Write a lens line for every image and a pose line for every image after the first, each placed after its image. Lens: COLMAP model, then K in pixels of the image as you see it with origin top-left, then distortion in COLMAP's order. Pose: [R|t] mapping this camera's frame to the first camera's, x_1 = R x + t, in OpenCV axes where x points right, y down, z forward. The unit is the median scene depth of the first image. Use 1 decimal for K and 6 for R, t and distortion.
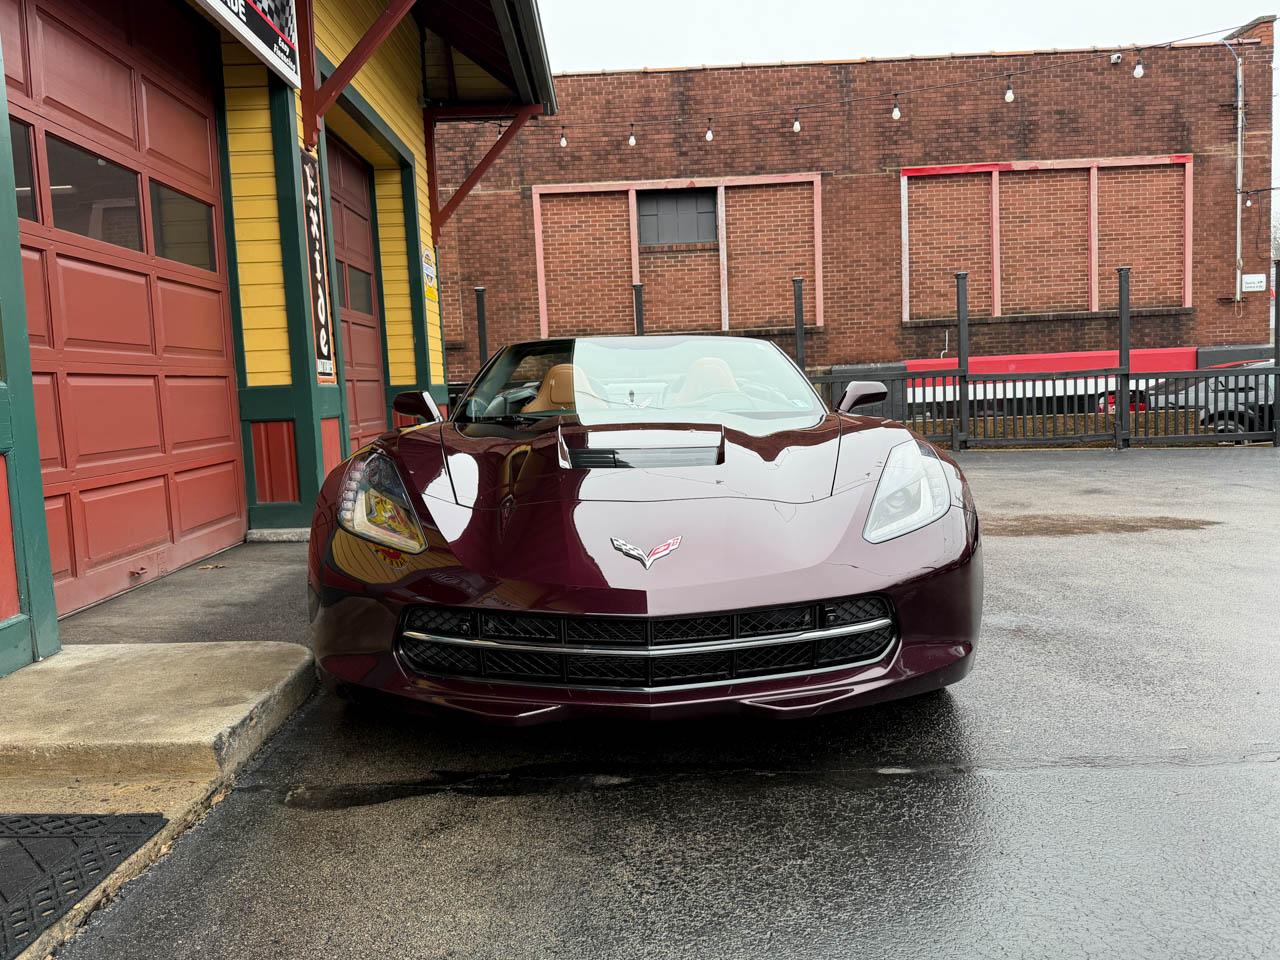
lens RADIAL K [[1009.8, 0, 644.0], [0, 1009.8, 466.4], [0, 0, 1]] dist [0.090157, -0.002594]
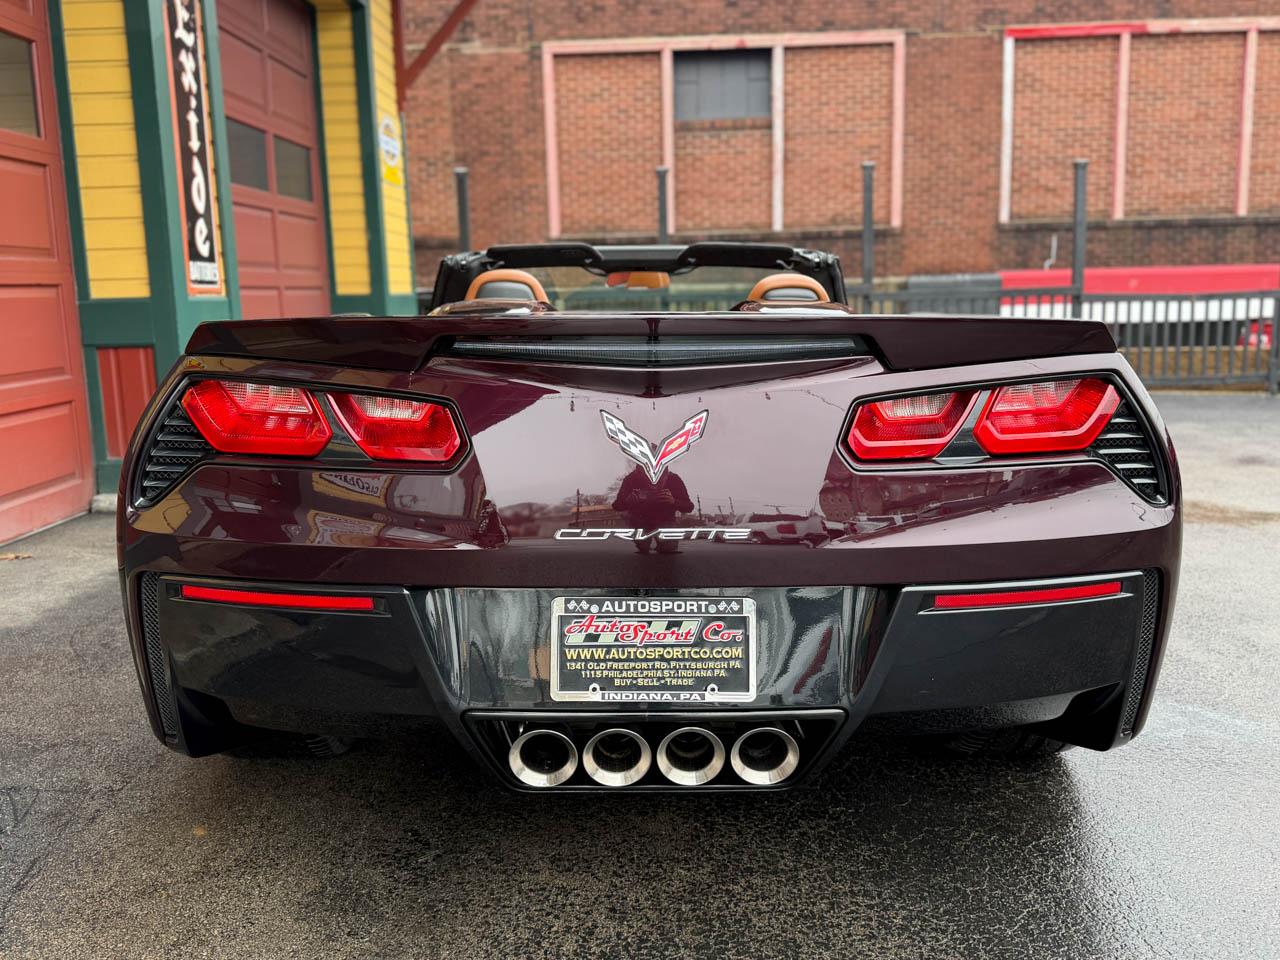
lens RADIAL K [[1127.4, 0, 643.8], [0, 1127.4, 476.6], [0, 0, 1]] dist [0.087036, -0.152729]
pose [[0.998818, 0.027066, -0.040376, 0.015637], [-0.023602, 0.996192, 0.083927, -0.011497], [0.042494, -0.082875, 0.995654, 0.078455]]
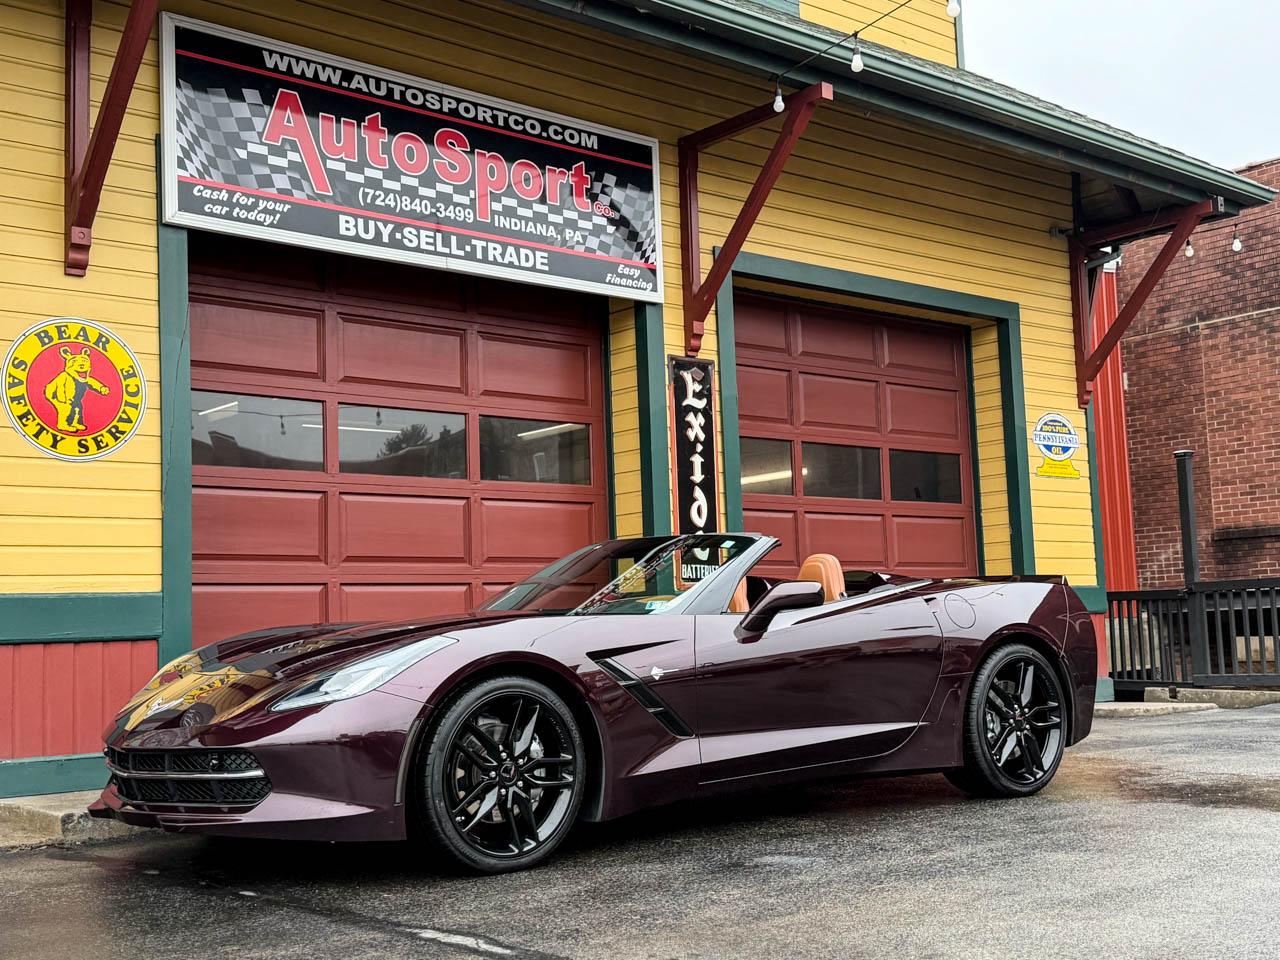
lens RADIAL K [[1527.9, 0, 646.6], [0, 1527.9, 479.9], [0, 0, 1]] dist [0.184871, -0.408645]
pose [[0.635485, -0.061681, -0.769646, 0.320332], [-0.054389, 0.990752, -0.124309, 0.000259], [0.770195, 0.120857, 0.626253, 0.018256]]
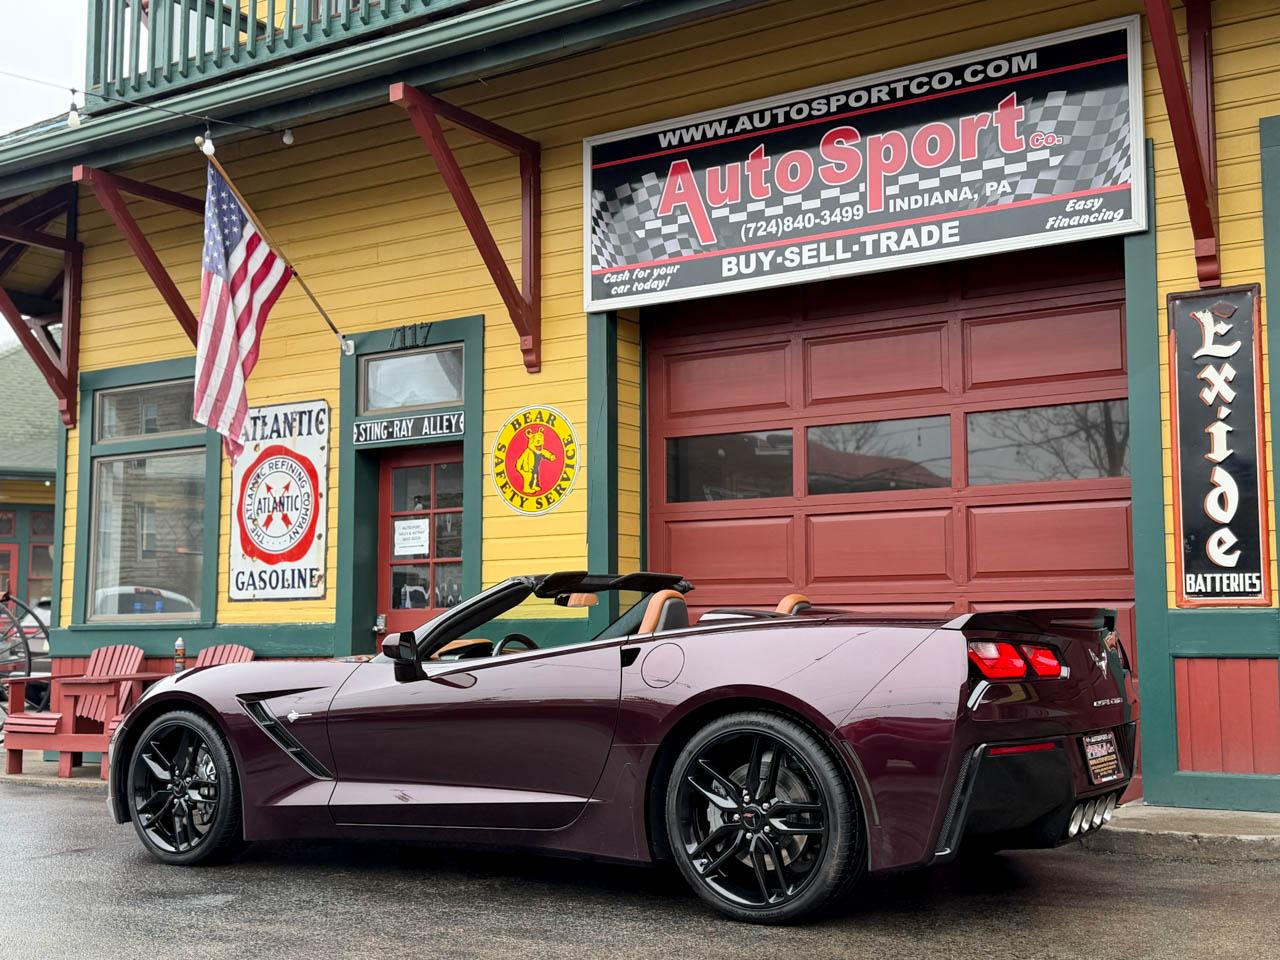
lens RADIAL K [[1527.9, 0, 646.6], [0, 1527.9, 479.9], [0, 0, 1]] dist [0.184871, -0.408645]
pose [[-0.558284, -0.044048, -0.828480, 0.324804], [-0.040109, 0.998855, -0.026078, -0.051414], [0.828680, 0.018670, -0.559411, 0.523152]]
